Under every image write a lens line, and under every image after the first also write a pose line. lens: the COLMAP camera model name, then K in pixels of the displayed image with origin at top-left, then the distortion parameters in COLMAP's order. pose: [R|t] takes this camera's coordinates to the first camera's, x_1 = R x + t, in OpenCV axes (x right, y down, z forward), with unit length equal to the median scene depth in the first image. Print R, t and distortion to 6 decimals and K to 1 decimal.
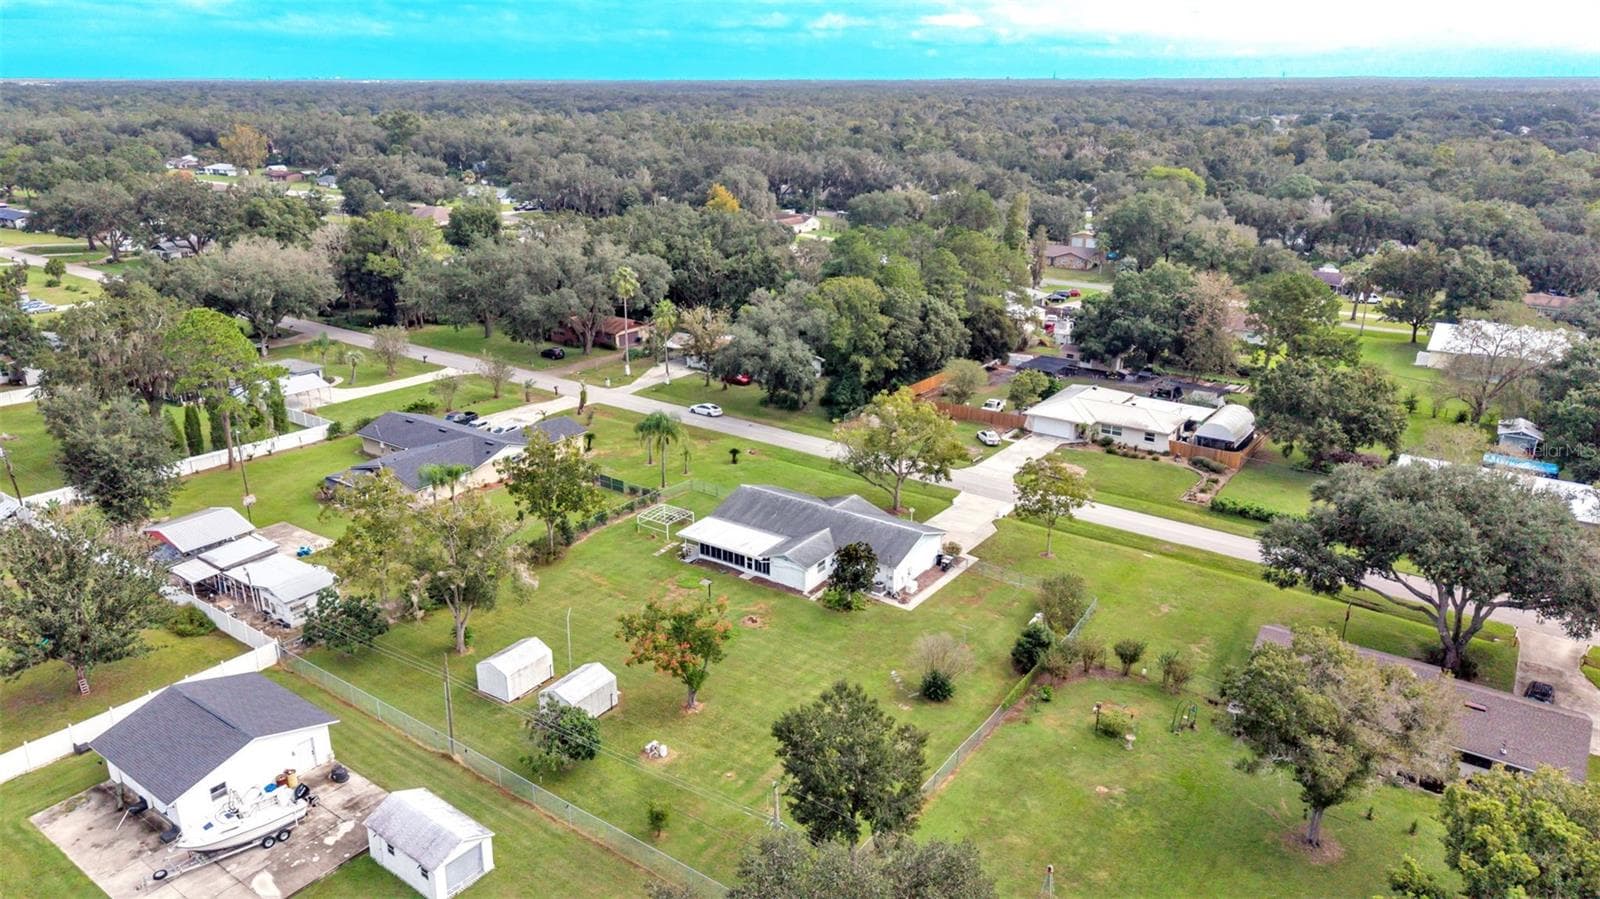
lens RADIAL K [[1090.8, 0, 800.0], [0, 1090.8, 449.5], [0, 0, 1]] dist [0.075518, -0.132934]
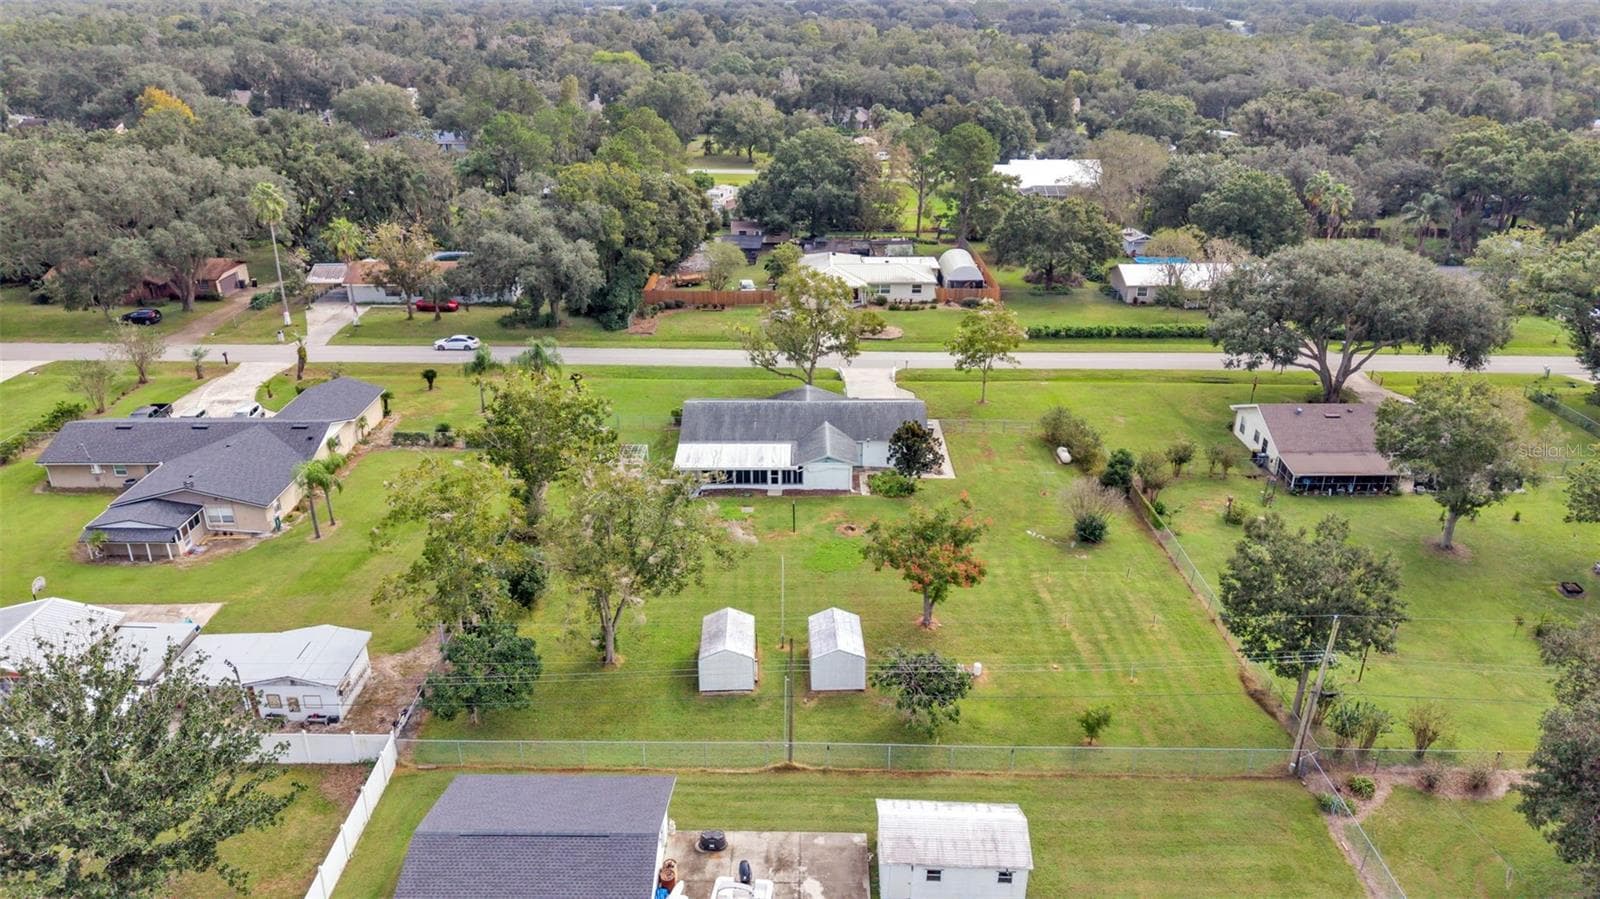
lens RADIAL K [[1090.8, 0, 800.0], [0, 1090.8, 449.5], [0, 0, 1]] dist [0.075518, -0.132934]
pose [[0.816065, -0.231996, 0.529354, -0.361722], [0.188254, 0.972650, 0.136058, -0.025067], [-0.546441, -0.011379, 0.837420, 0.183895]]
